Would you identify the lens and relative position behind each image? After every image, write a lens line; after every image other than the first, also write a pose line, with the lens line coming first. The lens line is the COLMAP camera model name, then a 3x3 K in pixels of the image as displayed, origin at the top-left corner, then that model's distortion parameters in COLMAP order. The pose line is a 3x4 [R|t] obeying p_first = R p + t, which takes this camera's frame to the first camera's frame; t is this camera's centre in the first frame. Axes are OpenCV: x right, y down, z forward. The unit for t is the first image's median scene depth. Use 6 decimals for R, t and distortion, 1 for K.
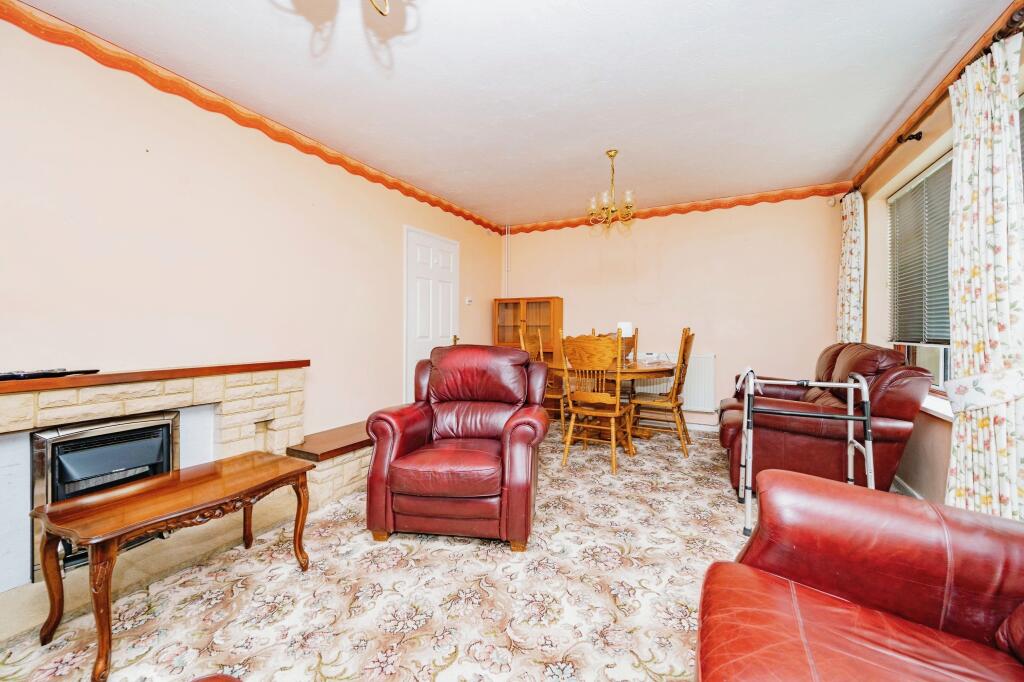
lens RADIAL K [[401.1, 0, 511.3], [0, 401.1, 334.8], [0, 0, 1]] dist [-0.000901, 0.000079]
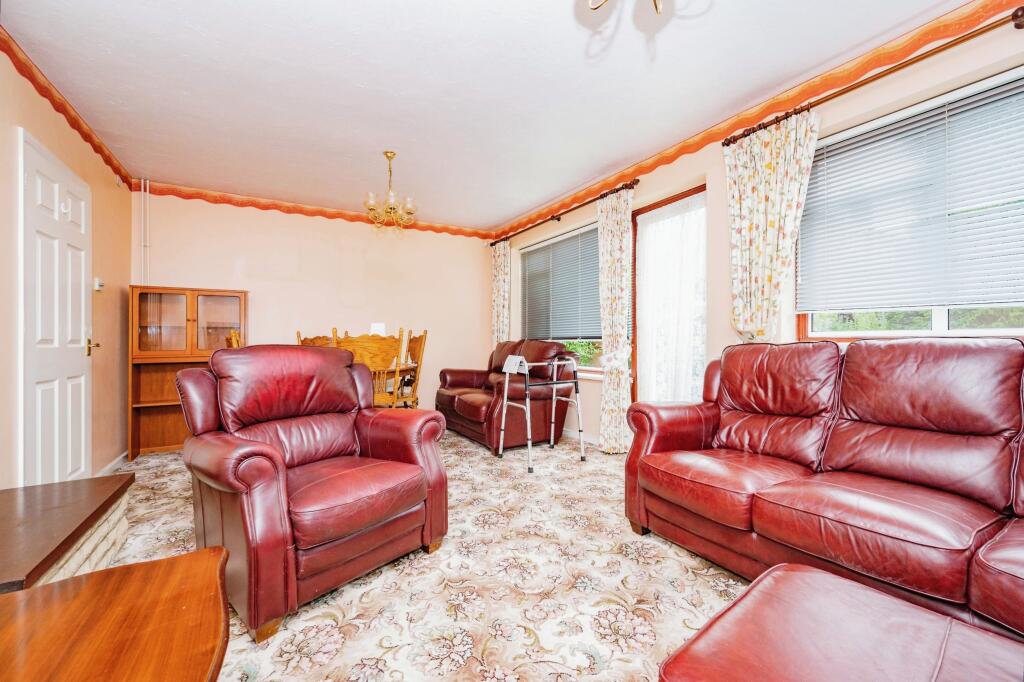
lens RADIAL K [[401.1, 0, 511.3], [0, 401.1, 334.8], [0, 0, 1]] dist [-0.000901, 0.000079]
pose [[0.530399, 0.005838, 0.847728, -0.717935], [0.016459, 0.999717, -0.017183, 0.040680], [-0.847589, 0.023066, 0.530152, 0.326527]]
